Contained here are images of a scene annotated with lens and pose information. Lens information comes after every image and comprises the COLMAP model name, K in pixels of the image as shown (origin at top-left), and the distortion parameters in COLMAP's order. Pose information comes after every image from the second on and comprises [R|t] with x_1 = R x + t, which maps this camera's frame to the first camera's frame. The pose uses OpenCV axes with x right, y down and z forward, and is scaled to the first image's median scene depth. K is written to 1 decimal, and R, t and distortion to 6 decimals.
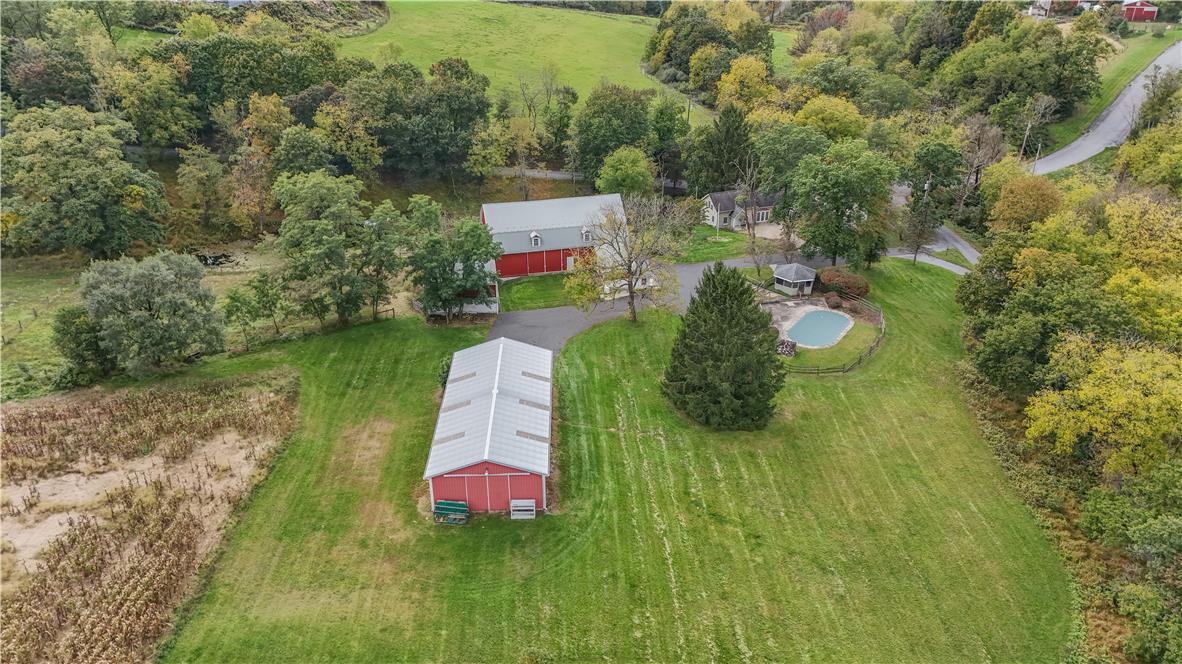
lens RADIAL K [[851.6, 0, 591.0], [0, 851.6, 332.0], [0, 0, 1]] dist [0.067132, -0.059741]
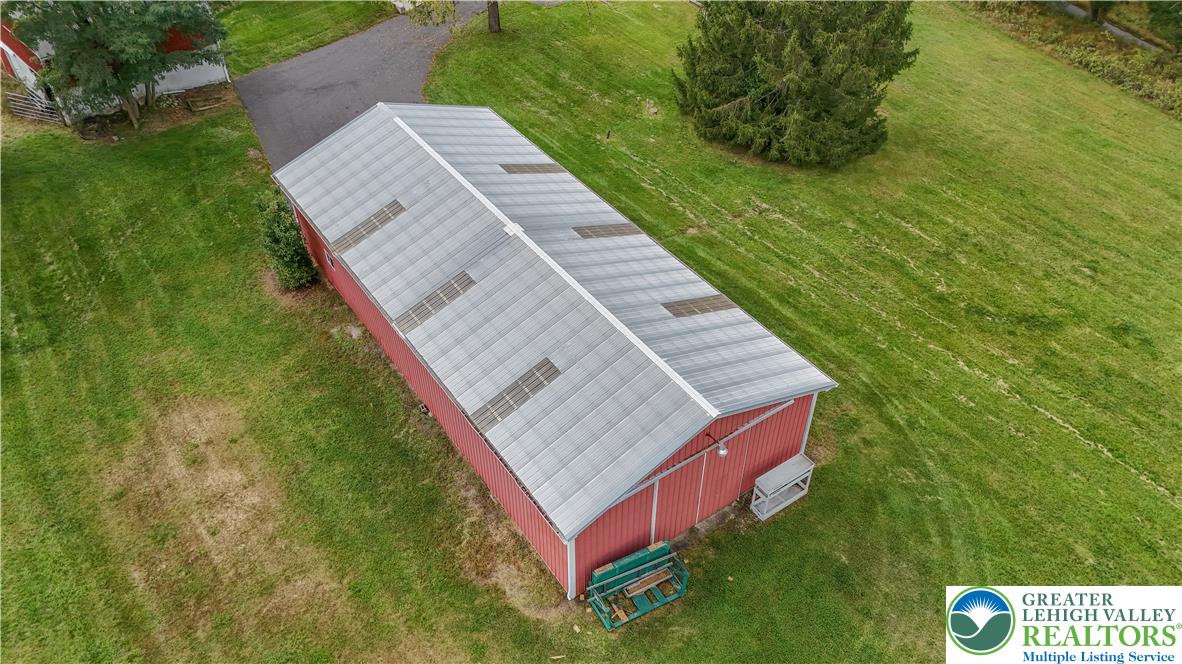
lens RADIAL K [[851.6, 0, 591.0], [0, 851.6, 332.0], [0, 0, 1]] dist [0.067132, -0.059741]
pose [[0.836091, -0.369220, 0.405744, -0.281859], [0.242114, 0.912033, 0.331025, -0.007507], [-0.492272, -0.178531, 0.851936, 0.714084]]
